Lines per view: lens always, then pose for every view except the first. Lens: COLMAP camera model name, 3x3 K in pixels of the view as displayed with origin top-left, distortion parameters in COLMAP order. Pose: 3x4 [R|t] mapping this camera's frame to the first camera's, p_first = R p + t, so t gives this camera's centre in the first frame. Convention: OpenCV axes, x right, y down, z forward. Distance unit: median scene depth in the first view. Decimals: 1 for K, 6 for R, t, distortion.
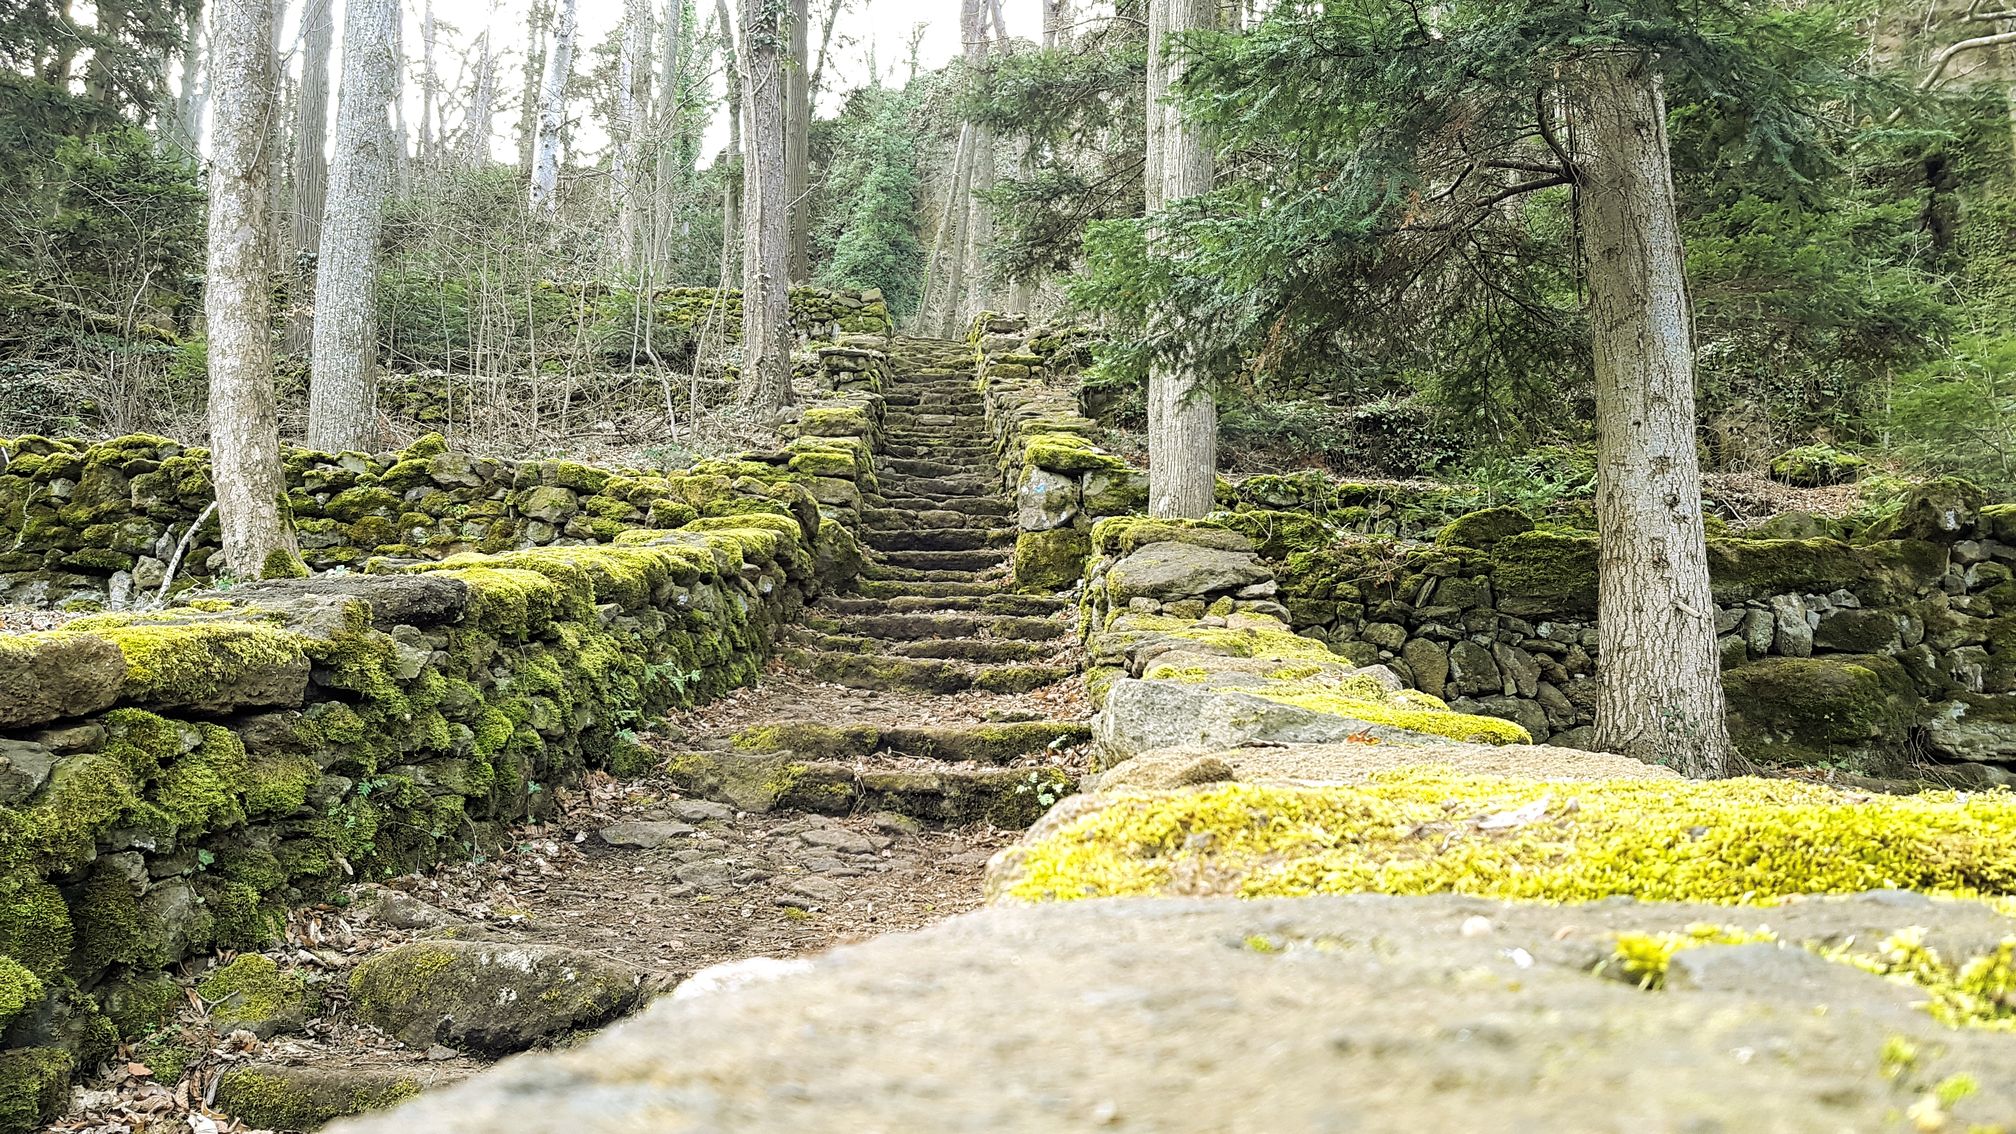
lens RADIAL K [[1500.6, 0, 1010.5], [0, 1500.6, 576.0], [0, 0, 1]] dist [-0.017427, 0.008502]
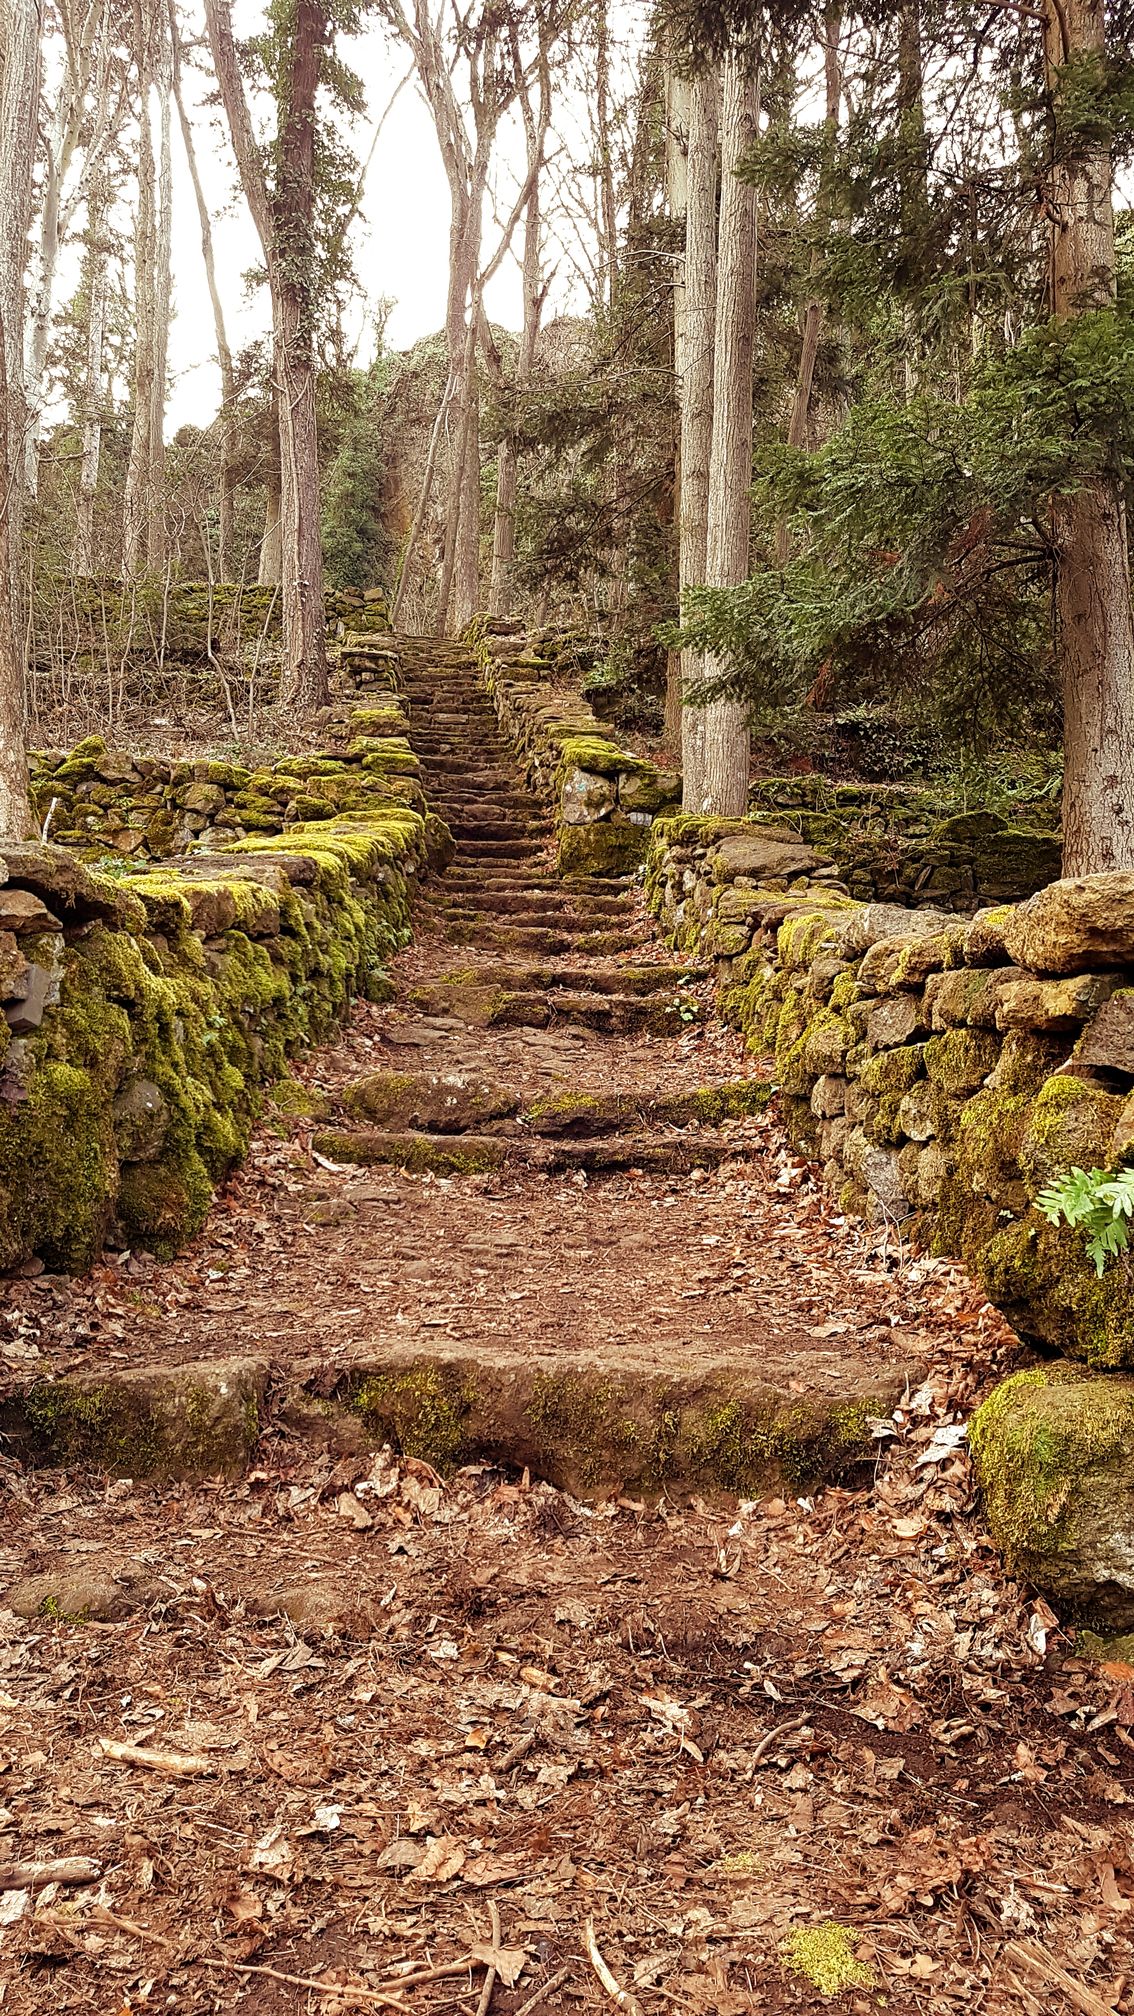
lens RADIAL K [[1500.6, 0, 566.0], [0, 1500.6, 995.7], [0, 0, 1]] dist [-0.017427, 0.008502]
pose [[0.997368, 0.003497, 0.072419, -0.104664], [-0.009655, 0.996346, 0.084859, 0.004848], [-0.071857, -0.085335, 0.993758, -0.220670]]
